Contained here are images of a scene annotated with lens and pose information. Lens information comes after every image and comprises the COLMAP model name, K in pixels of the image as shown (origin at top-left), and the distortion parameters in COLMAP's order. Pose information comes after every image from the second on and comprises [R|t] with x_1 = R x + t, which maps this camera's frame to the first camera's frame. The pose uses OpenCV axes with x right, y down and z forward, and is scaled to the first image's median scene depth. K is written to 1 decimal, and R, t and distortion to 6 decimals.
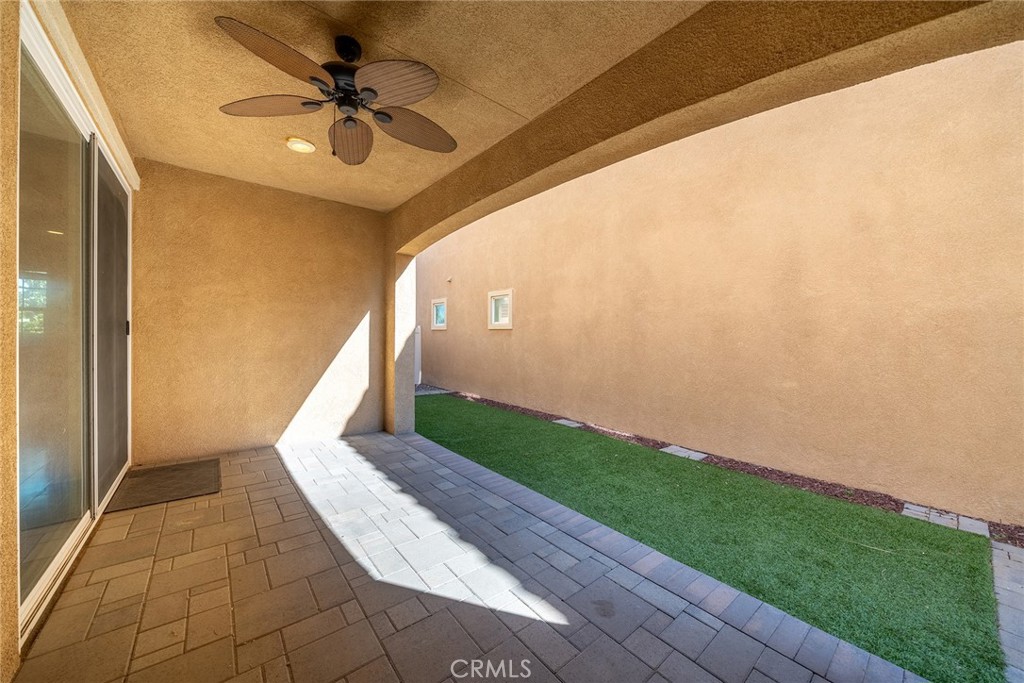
lens RADIAL K [[372.1, 0, 505.6], [0, 372.1, 340.5], [0, 0, 1]] dist [-0.000138, -0.000039]
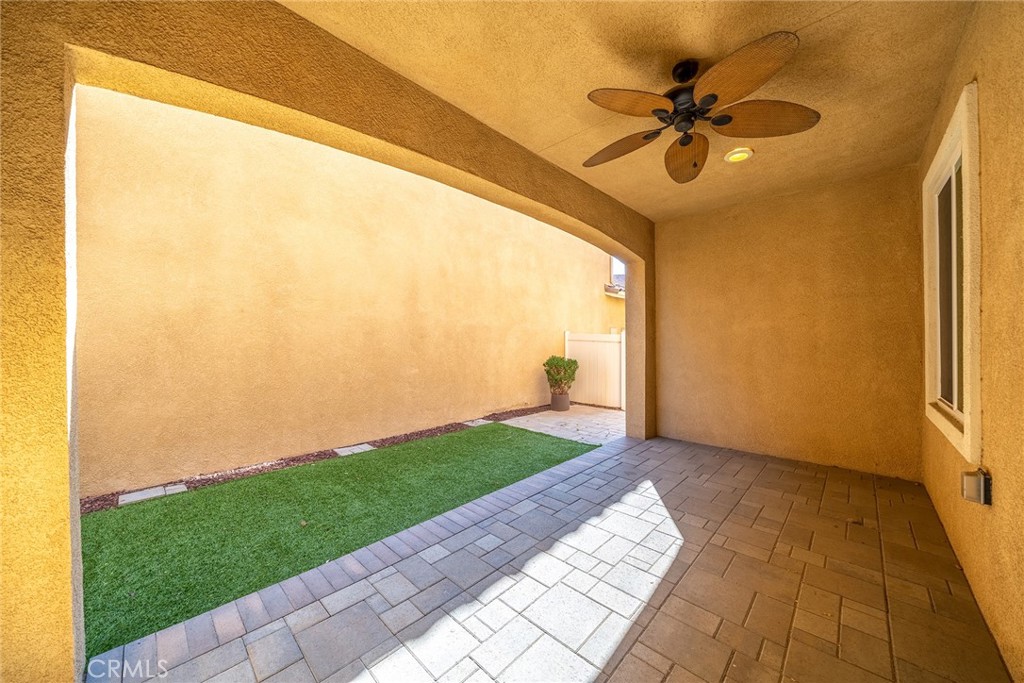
lens RADIAL K [[364.2, 0, 512.0], [0, 364.2, 341.5], [0, 0, 1]] dist [0.001442, 0.000136]
pose [[-0.138305, -0.020395, 0.990180, -0.765767], [0.008923, 0.999722, 0.021838, -0.026856], [-0.990350, 0.011855, -0.138084, 0.905990]]
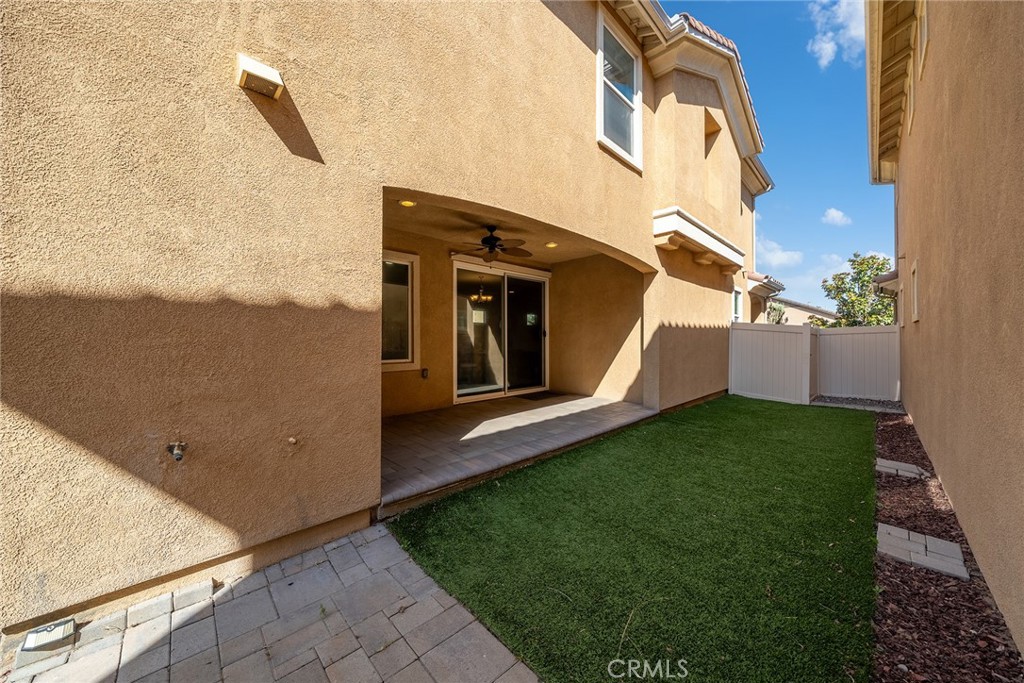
lens RADIAL K [[342.2, 0, 512.0], [0, 342.2, 341.5], [0, 0, 1]] dist [-0.000017, -0.000004]
pose [[0.083382, -0.009176, -0.996475, 1.162412], [-0.001794, 0.999955, -0.009359, 0.036019], [0.996516, 0.002568, 0.083362, 0.524410]]
